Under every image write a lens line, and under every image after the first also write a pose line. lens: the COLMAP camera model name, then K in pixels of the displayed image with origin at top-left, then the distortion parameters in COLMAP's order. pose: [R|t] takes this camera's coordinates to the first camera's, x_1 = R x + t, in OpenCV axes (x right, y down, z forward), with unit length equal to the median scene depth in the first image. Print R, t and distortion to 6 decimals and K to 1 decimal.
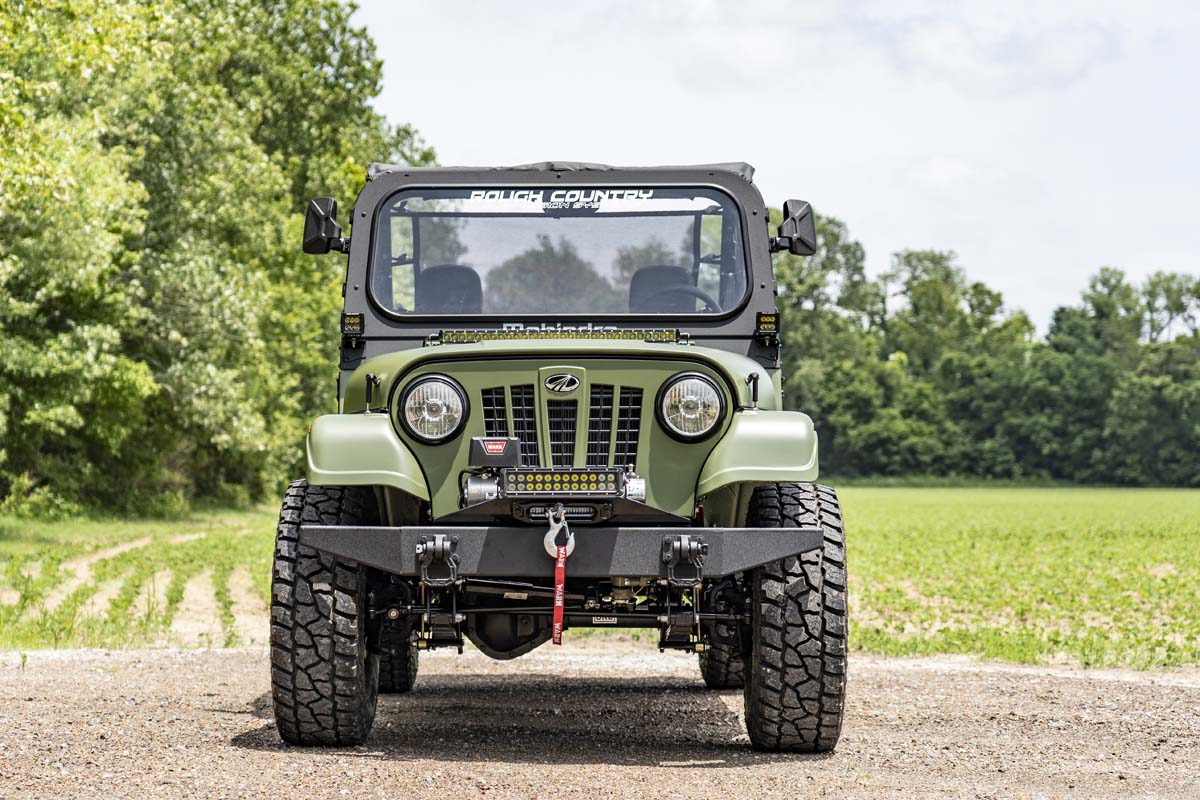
lens RADIAL K [[2547.3, 0, 596.1], [0, 2547.3, 336.8], [0, 0, 1]] dist [0.030168, 0.026674]
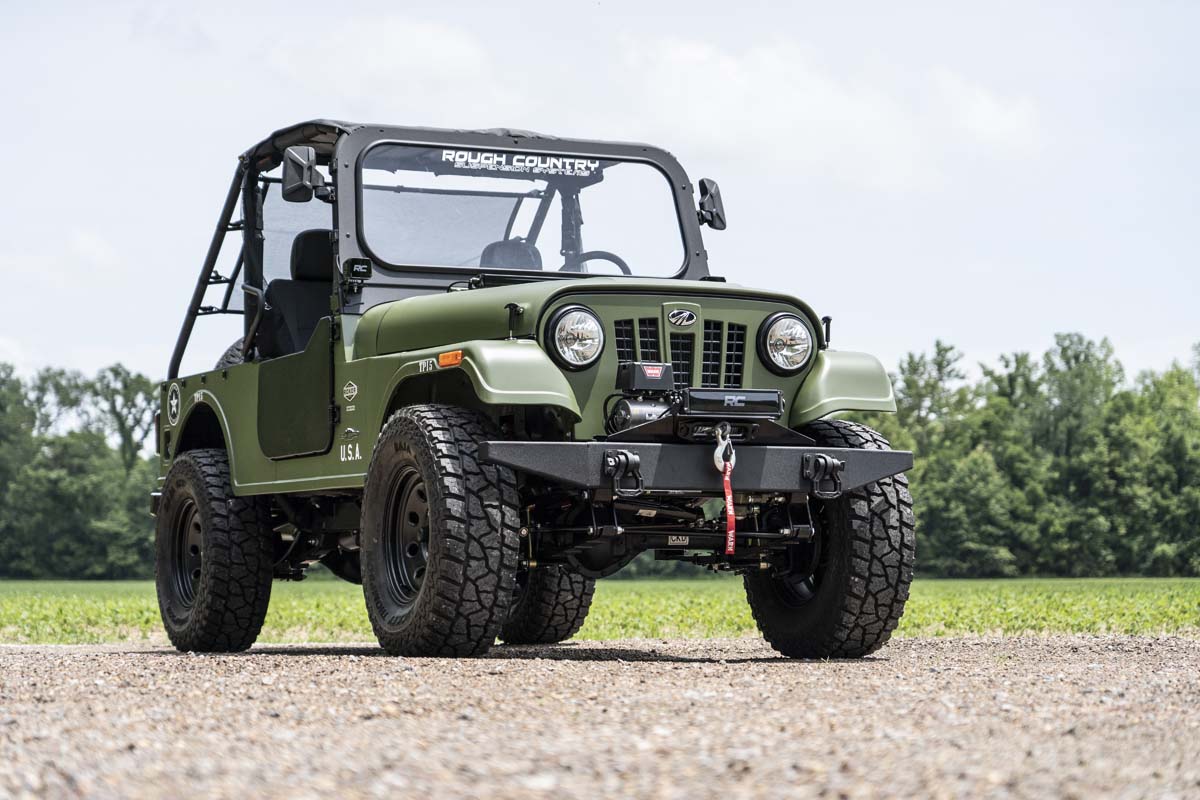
lens RADIAL K [[2529.5, 0, 600.0], [0, 2529.5, 400.0], [0, 0, 1]] dist [0.014994, 0.397456]
pose [[0.902678, 0.025136, 0.429582, -0.510615], [-0.019025, 0.999648, -0.018514, 0.074335], [-0.429896, 0.008540, 0.902838, 0.044000]]
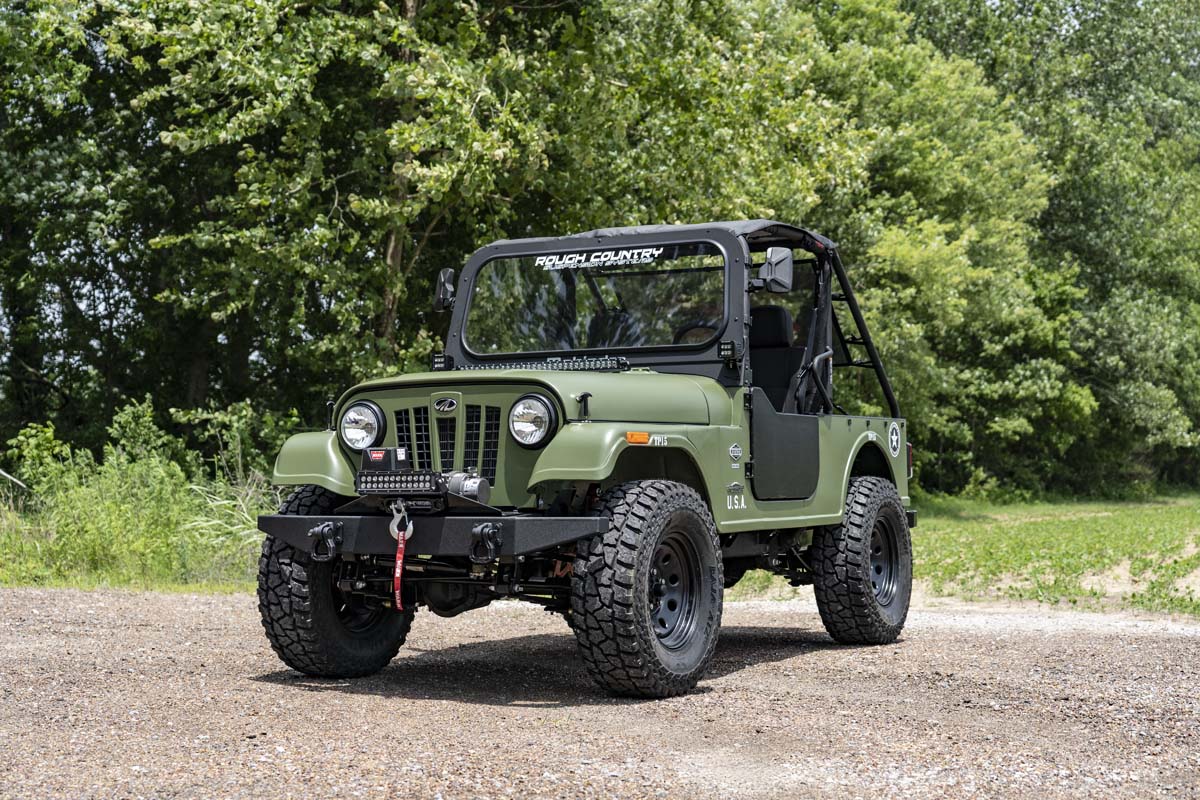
lens RADIAL K [[1832.5, 0, 600.0], [0, 1832.5, 400.0], [0, 0, 1]] dist [0.170339, 0.002257]
pose [[0.885463, -0.027099, -0.463918, 0.494199], [0.034947, 0.999354, 0.008326, 0.010741], [0.463393, -0.023585, 0.885839, 0.210684]]
